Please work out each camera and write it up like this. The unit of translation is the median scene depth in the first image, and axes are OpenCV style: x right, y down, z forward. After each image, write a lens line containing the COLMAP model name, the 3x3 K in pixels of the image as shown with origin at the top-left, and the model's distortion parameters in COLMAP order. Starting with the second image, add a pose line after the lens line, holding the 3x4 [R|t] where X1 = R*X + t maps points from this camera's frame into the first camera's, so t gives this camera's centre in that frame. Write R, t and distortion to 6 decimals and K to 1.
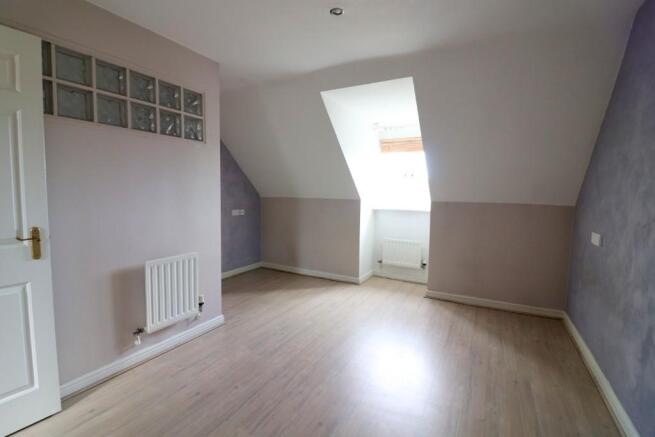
lens RADIAL K [[312.6, 0, 327.2], [0, 312.6, 217.1], [0, 0, 1]] dist [-0.022485, -0.000429]
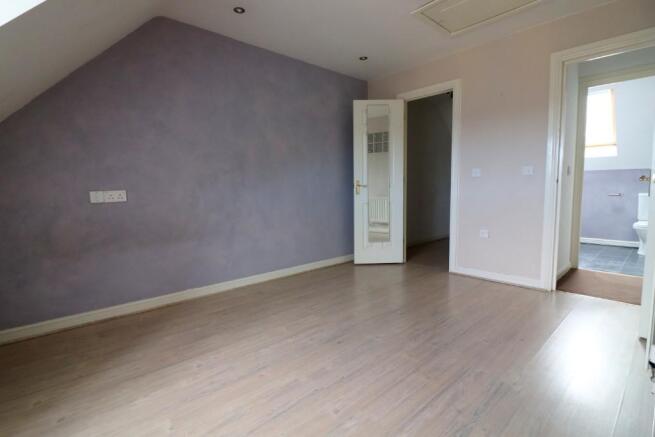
lens RADIAL K [[312.6, 0, 327.4], [0, 312.6, 218.1], [0, 0, 1]] dist [-0.022485, -0.000429]
pose [[-0.945404, -0.030000, 0.324518, -0.109477], [0.030536, 0.983220, 0.179852, -0.014481], [-0.324468, 0.179942, -0.928623, 1.697729]]
